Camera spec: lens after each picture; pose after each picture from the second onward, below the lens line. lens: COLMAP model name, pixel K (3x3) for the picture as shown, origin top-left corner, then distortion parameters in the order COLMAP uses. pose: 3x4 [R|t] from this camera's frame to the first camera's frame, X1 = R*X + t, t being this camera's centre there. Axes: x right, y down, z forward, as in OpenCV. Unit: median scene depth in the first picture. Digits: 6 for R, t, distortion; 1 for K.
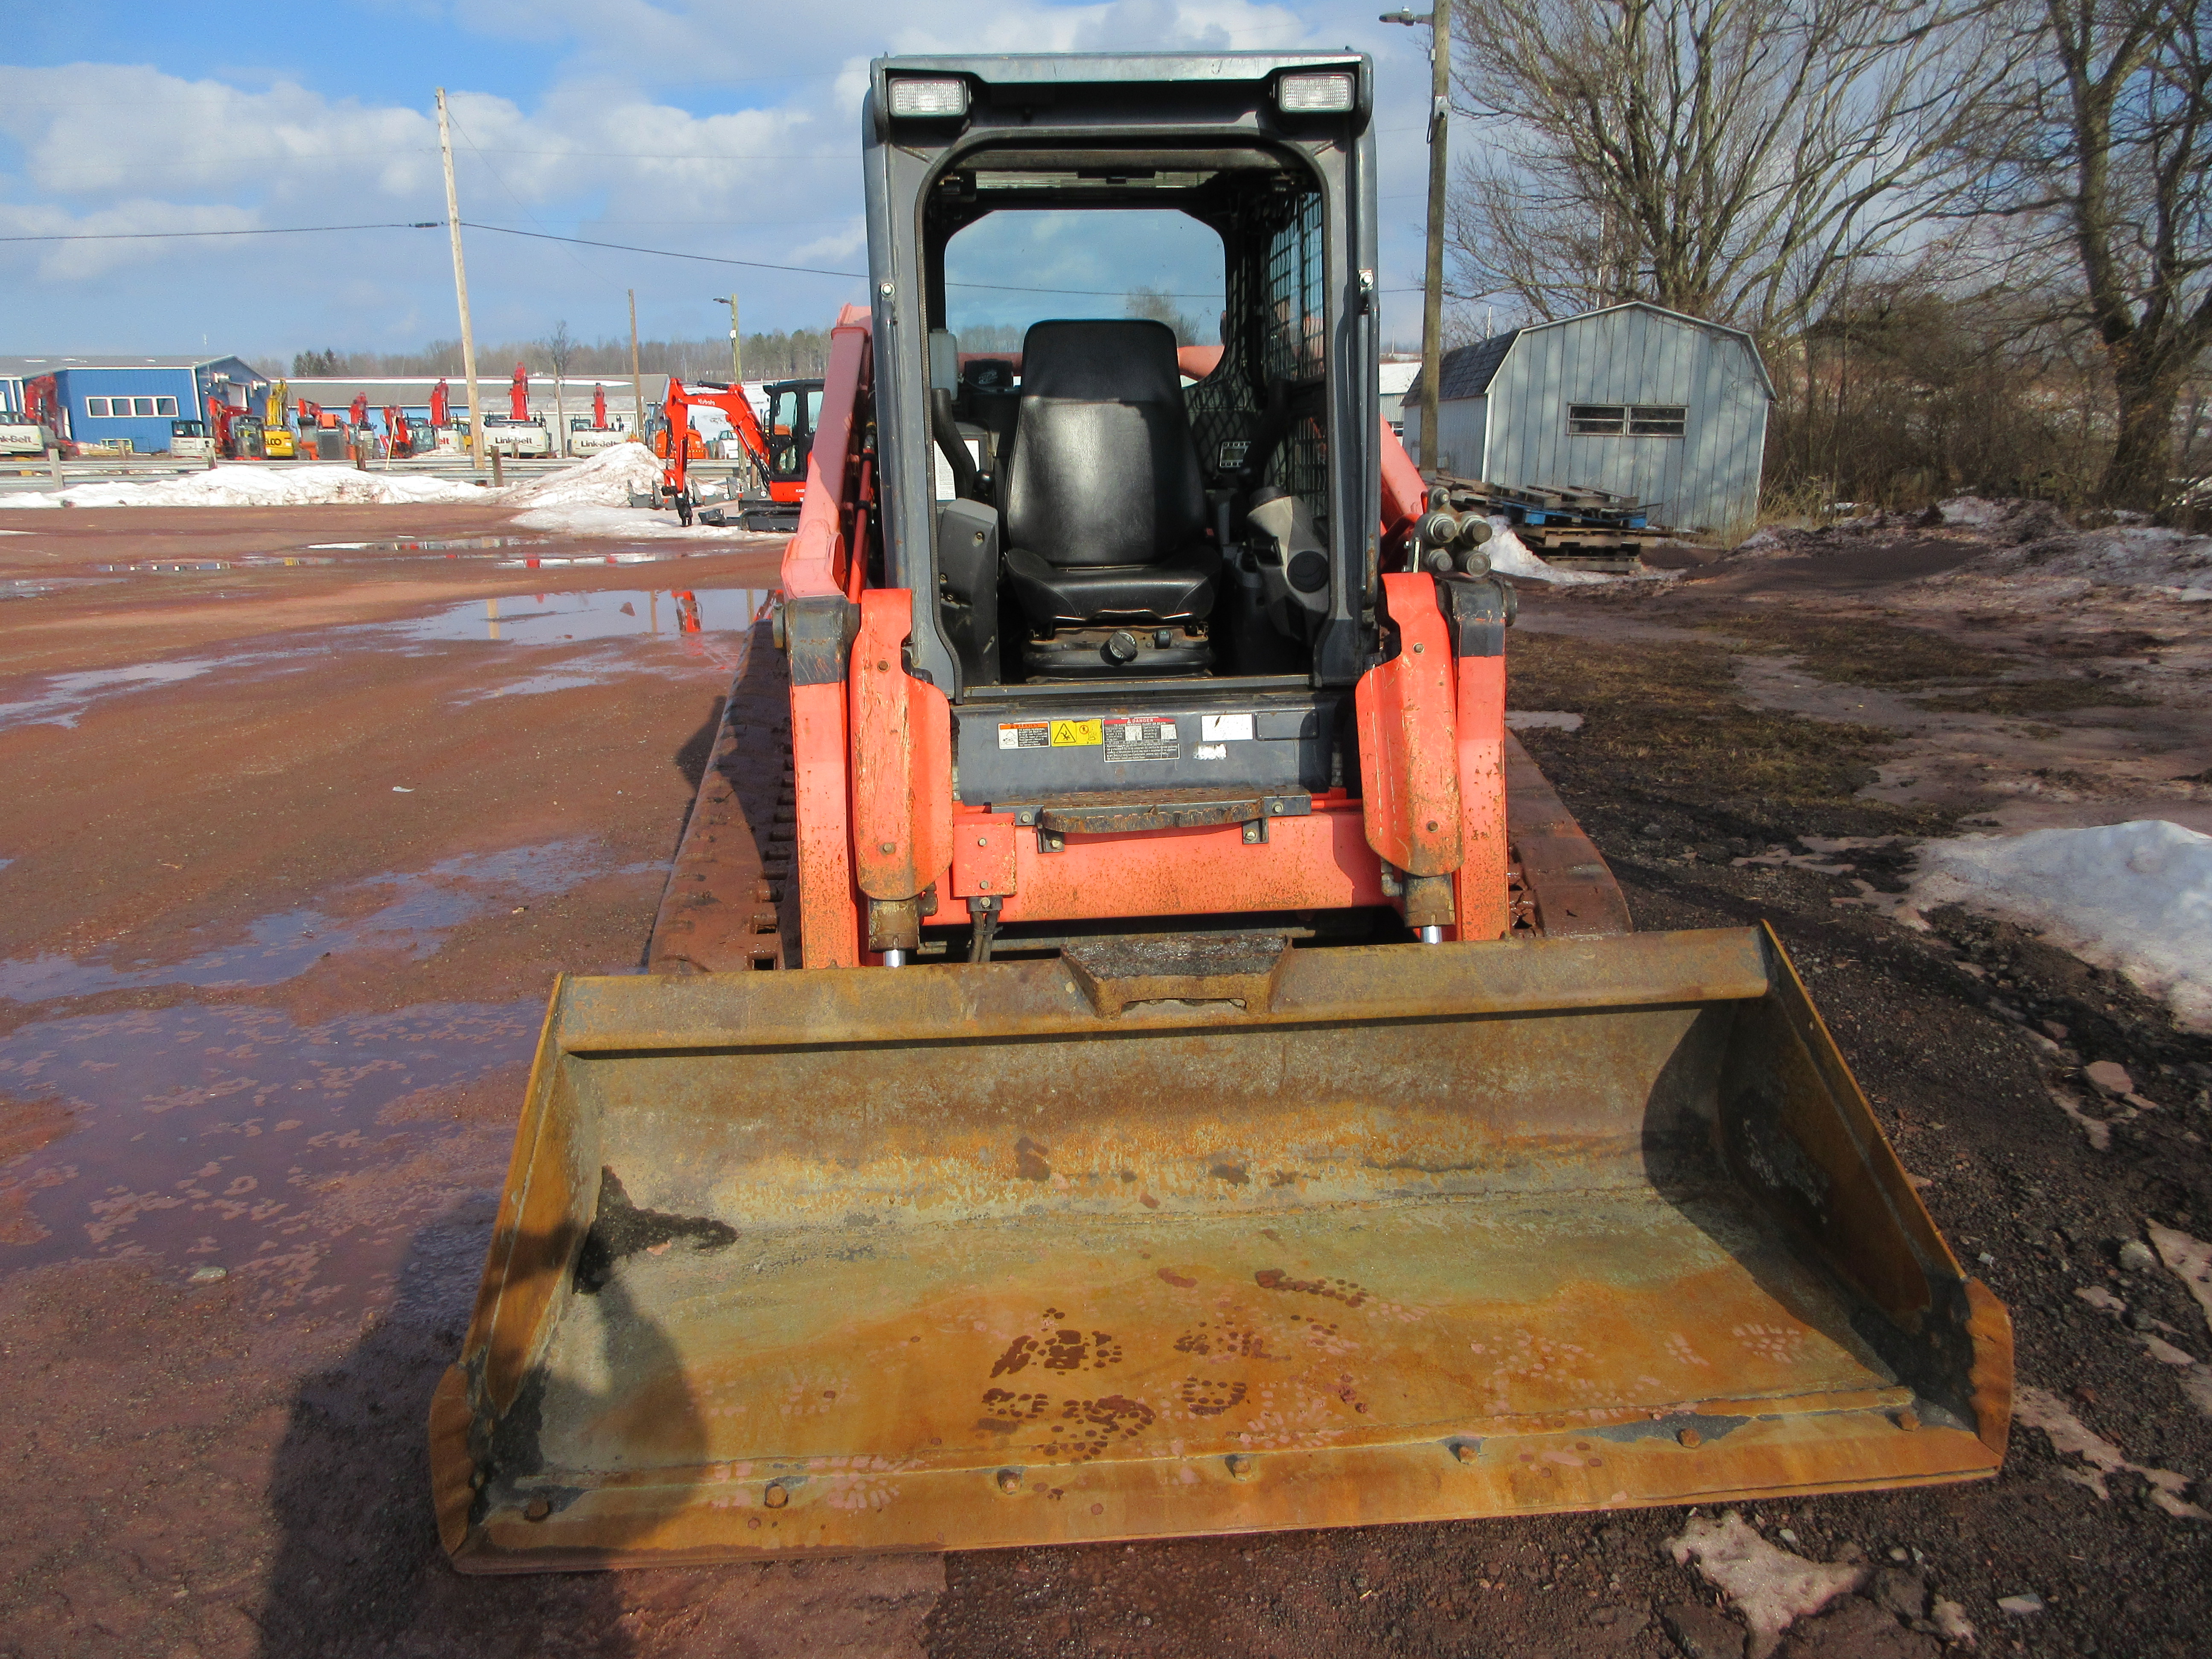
lens RADIAL K [[1606.7, 0, 1106.0], [0, 1606.7, 829.5], [0, 0, 1]] dist [-0.000770, 0.007414]
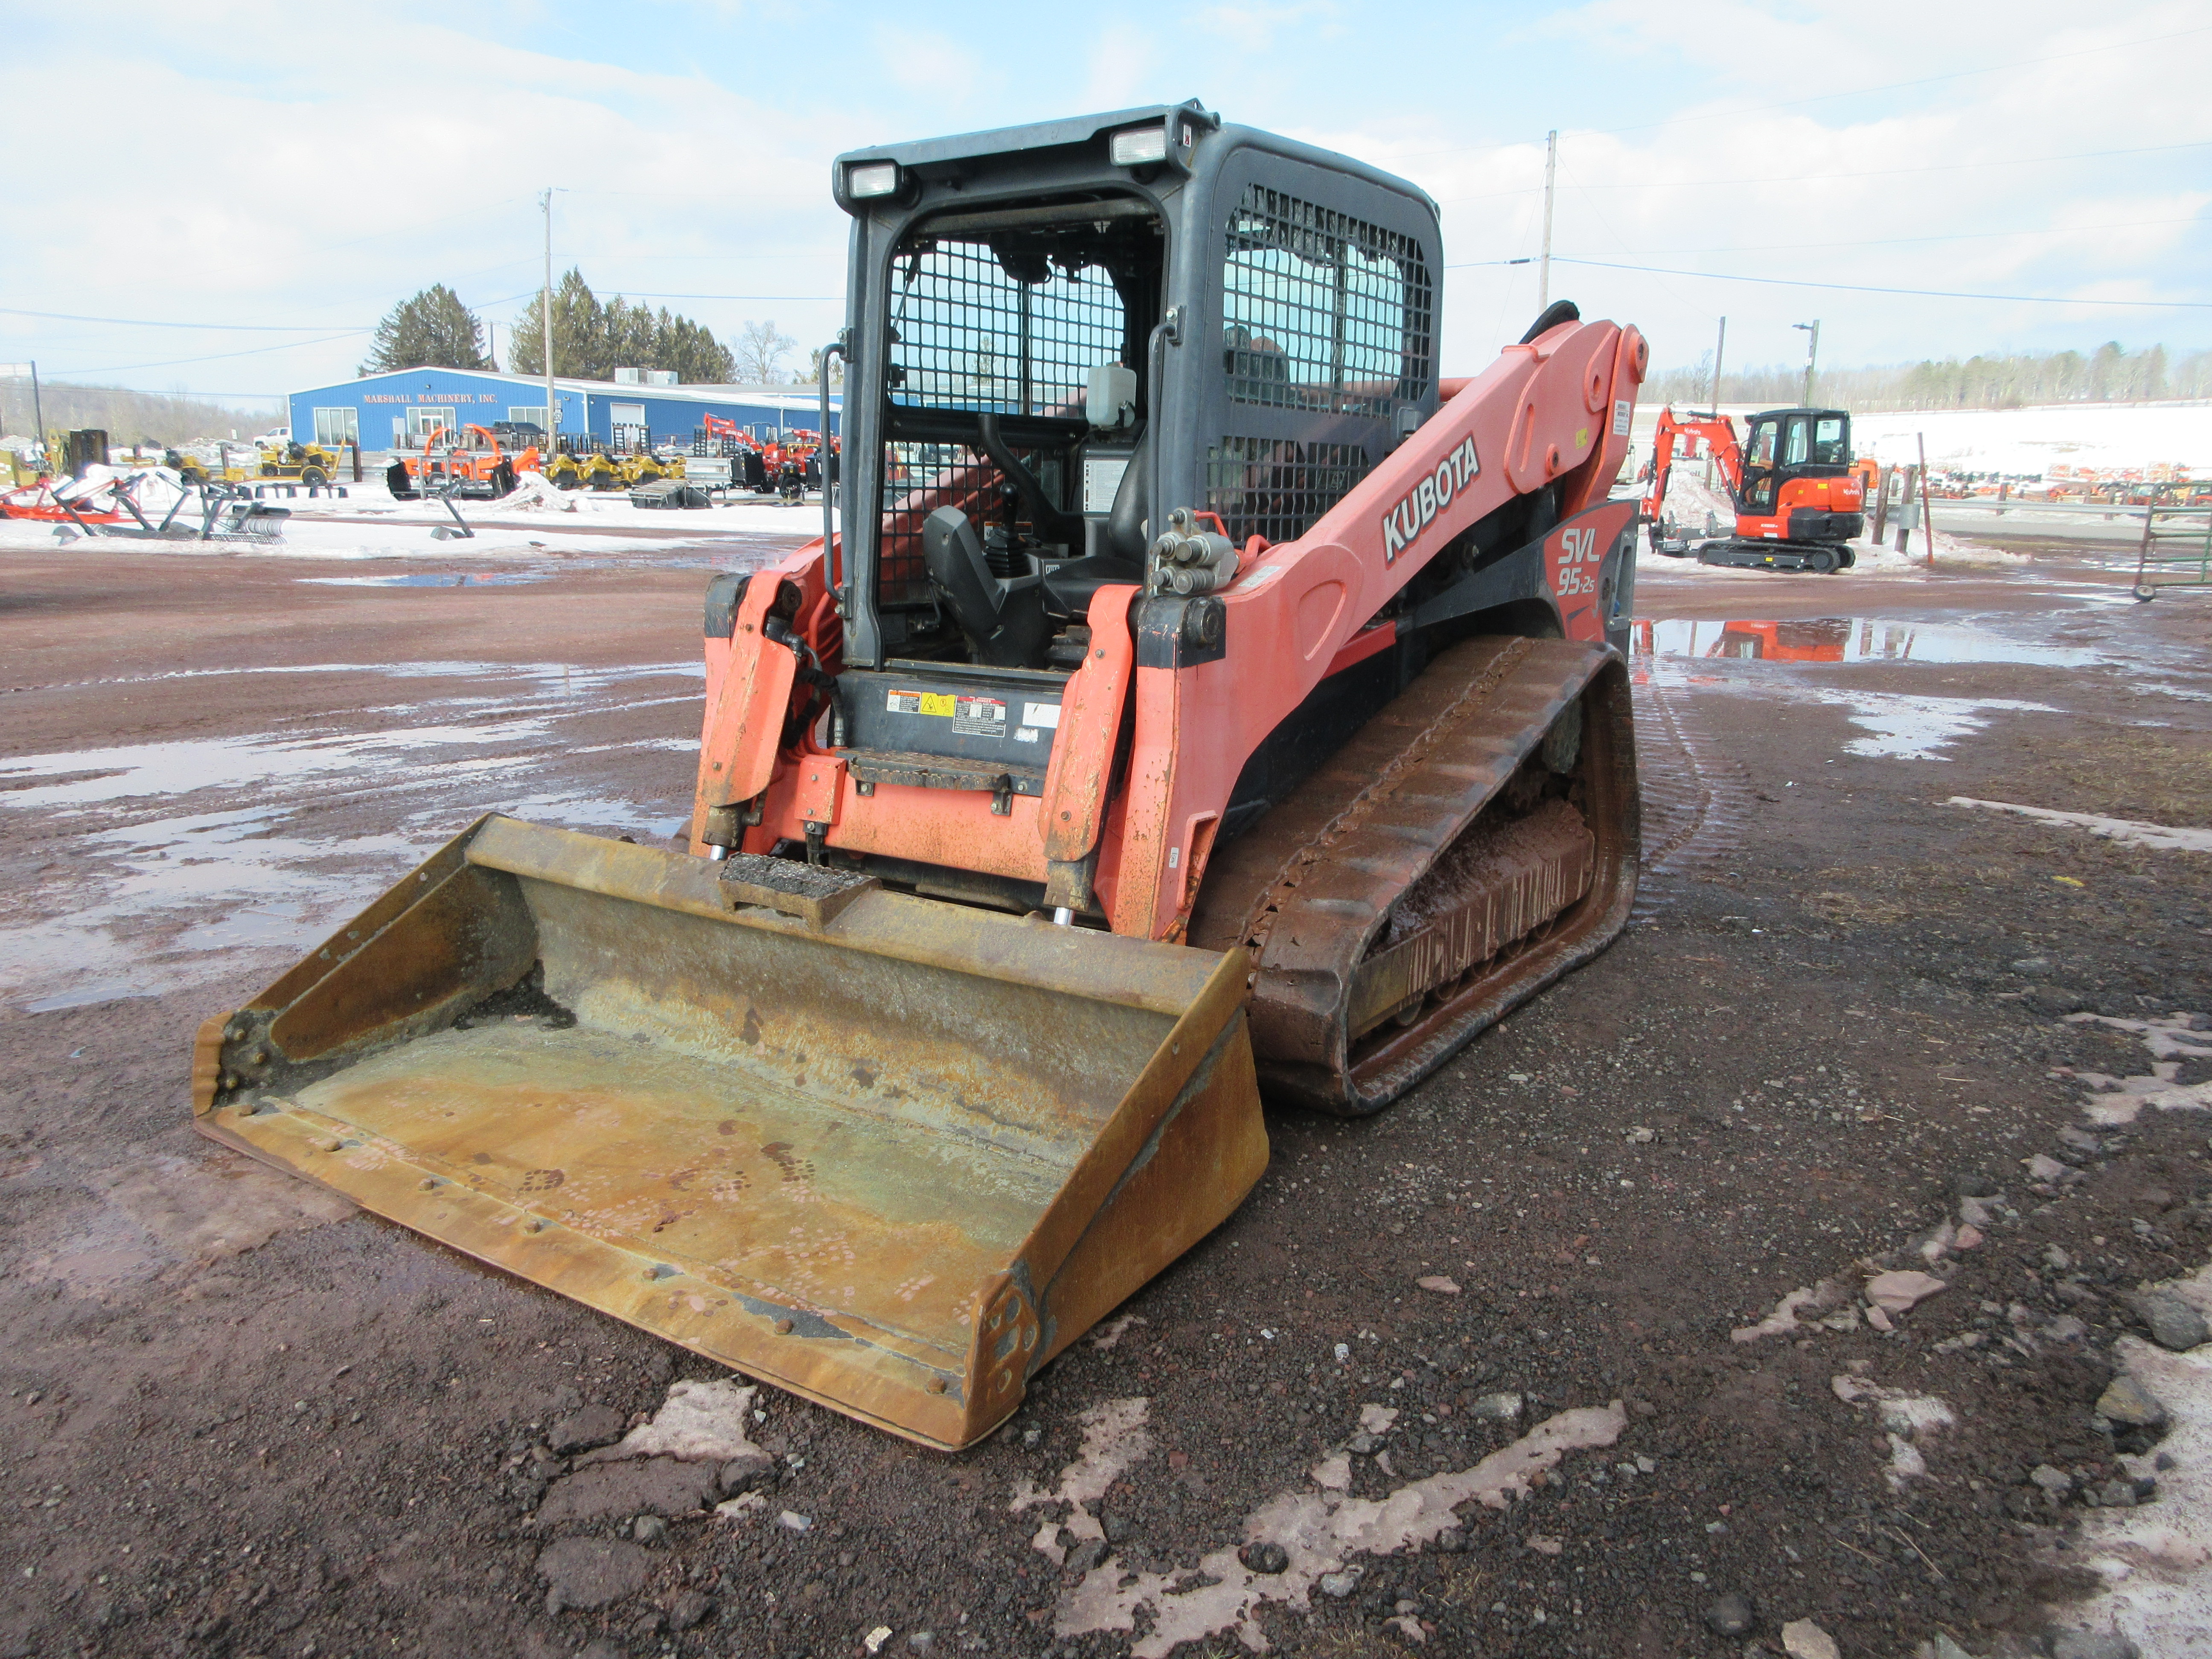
lens RADIAL K [[1606.7, 0, 1106.0], [0, 1606.7, 829.5], [0, 0, 1]] dist [-0.000770, 0.007414]
pose [[0.789156, 0.155530, -0.594175, 0.876038], [-0.165632, 0.985457, 0.037966, -0.038578], [0.591438, 0.068453, 0.803439, 0.144370]]
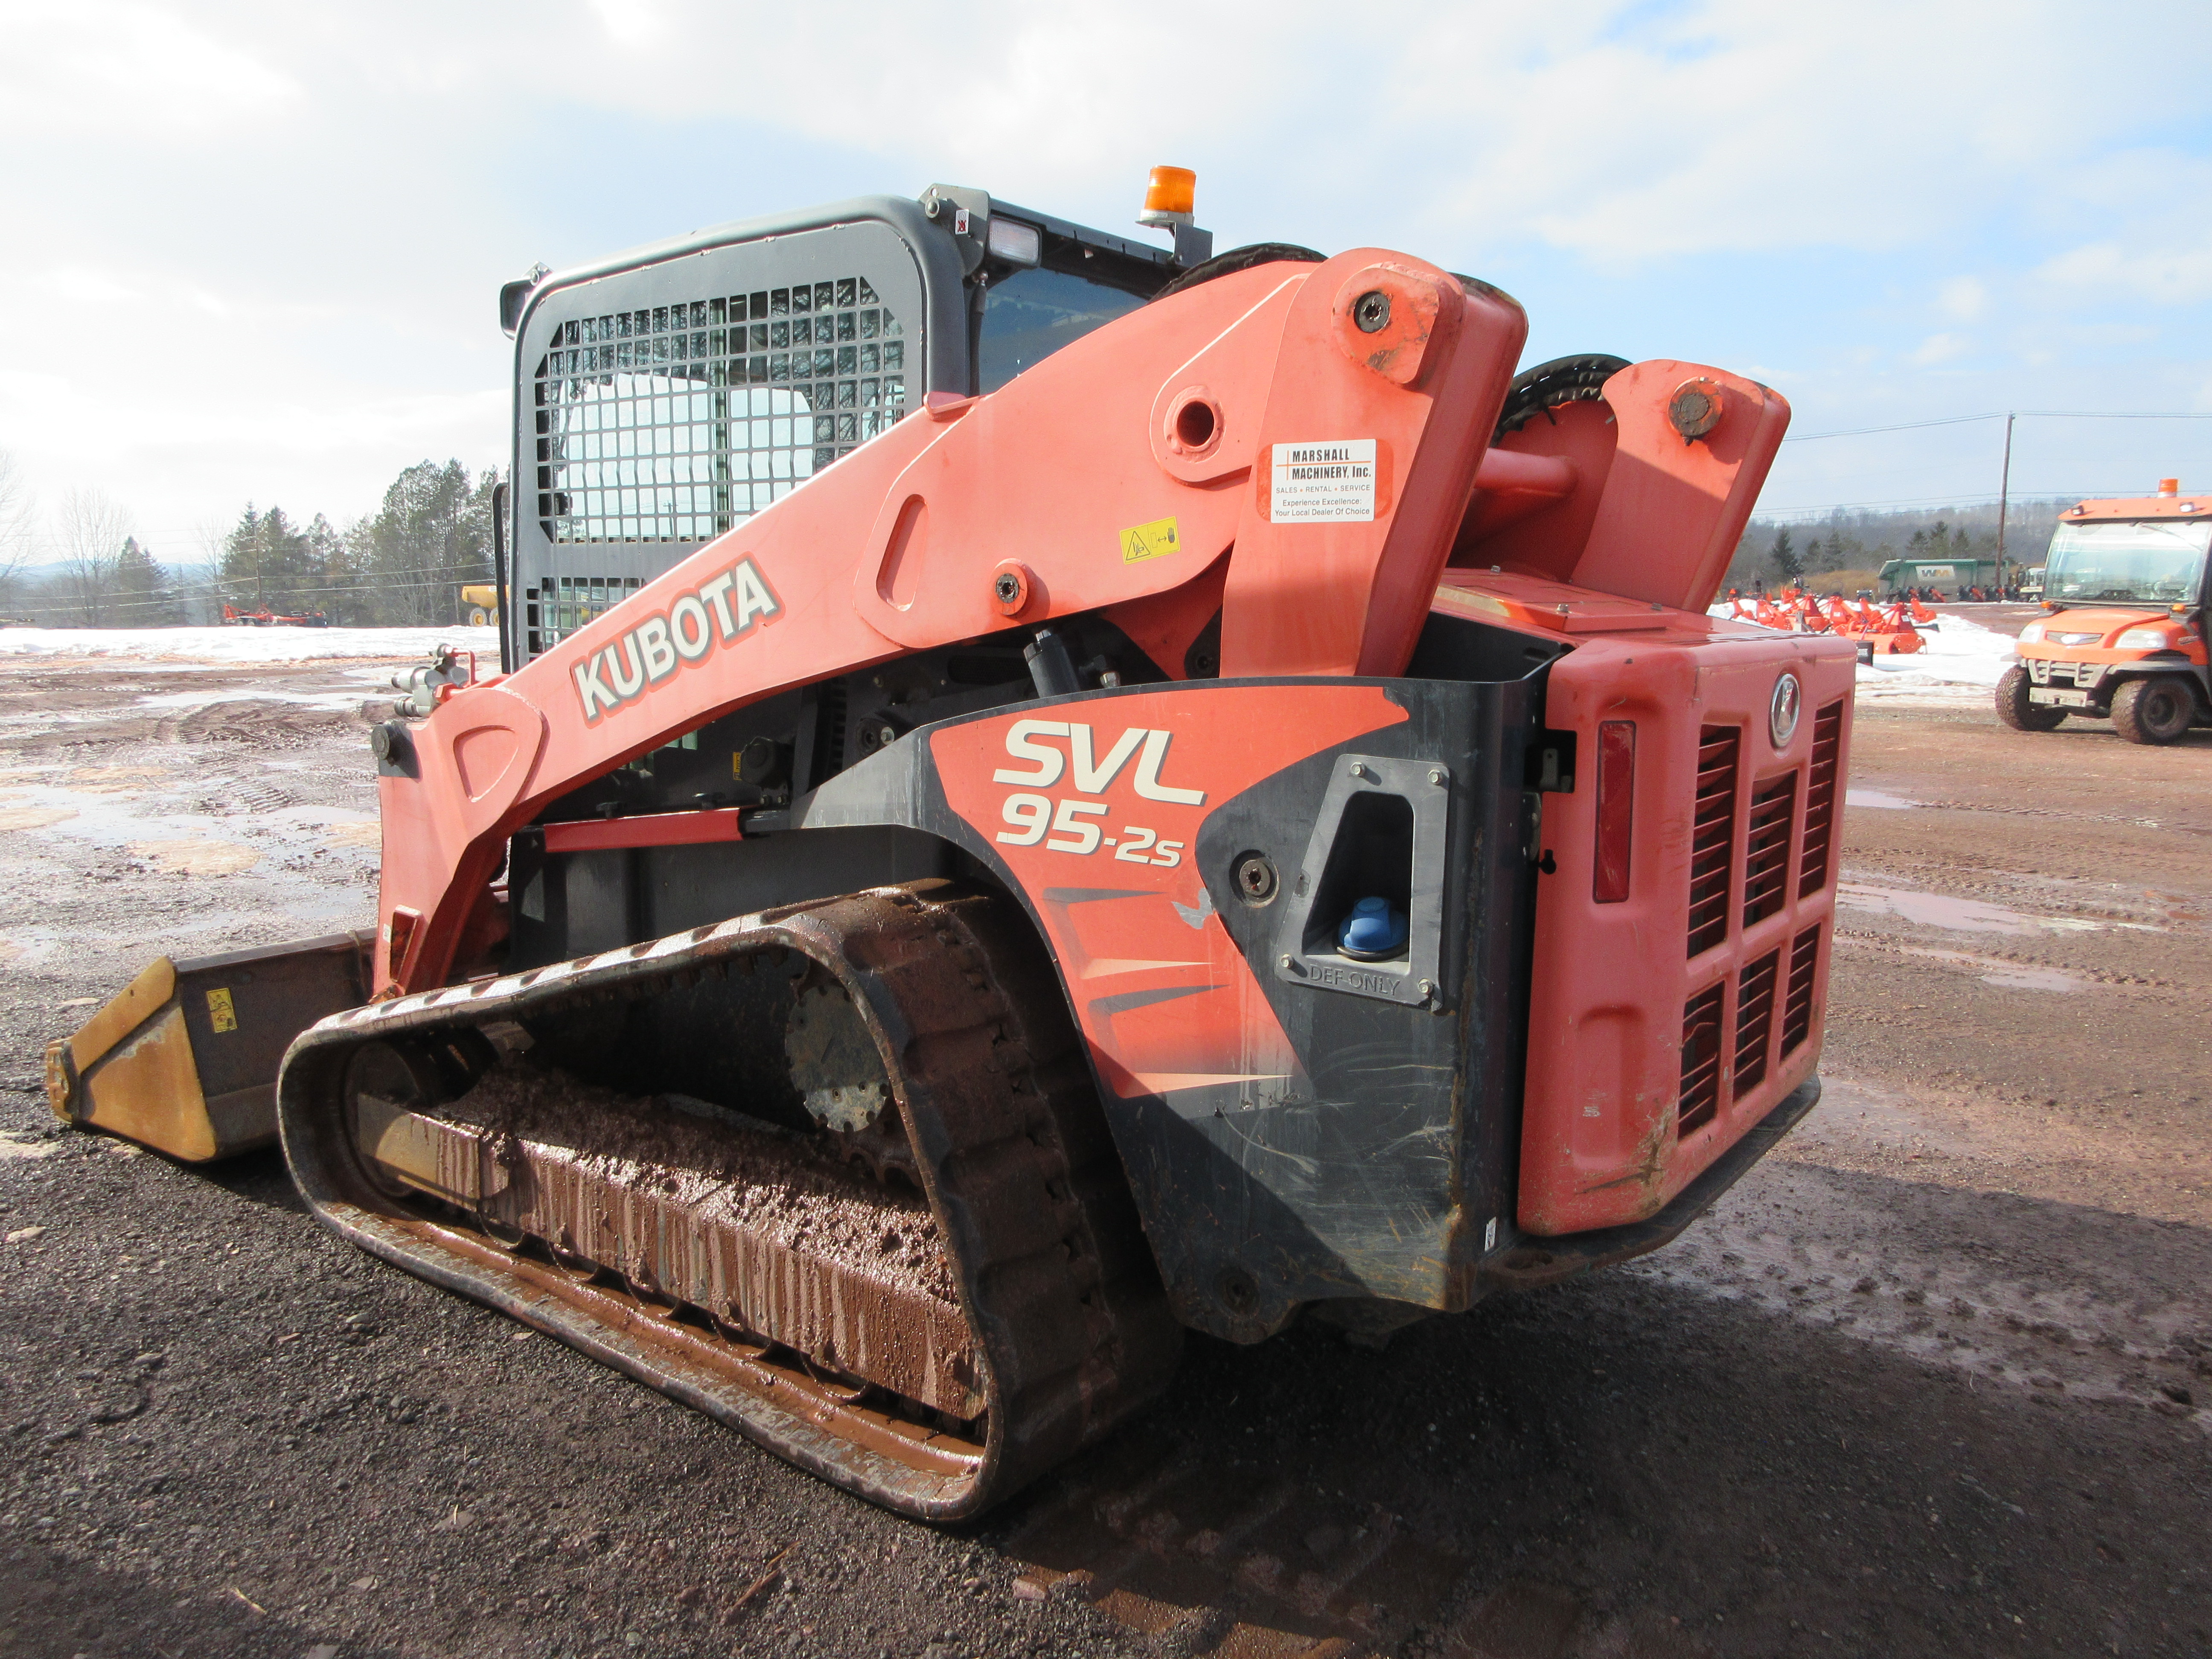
lens RADIAL K [[1606.7, 0, 1106.0], [0, 1606.7, 829.5], [0, 0, 1]] dist [-0.000770, 0.007414]
pose [[-0.662994, 0.132338, -0.736835, 0.826791], [-0.157599, 0.937521, 0.310187, -0.574827], [0.731848, 0.321777, -0.600715, 2.291184]]
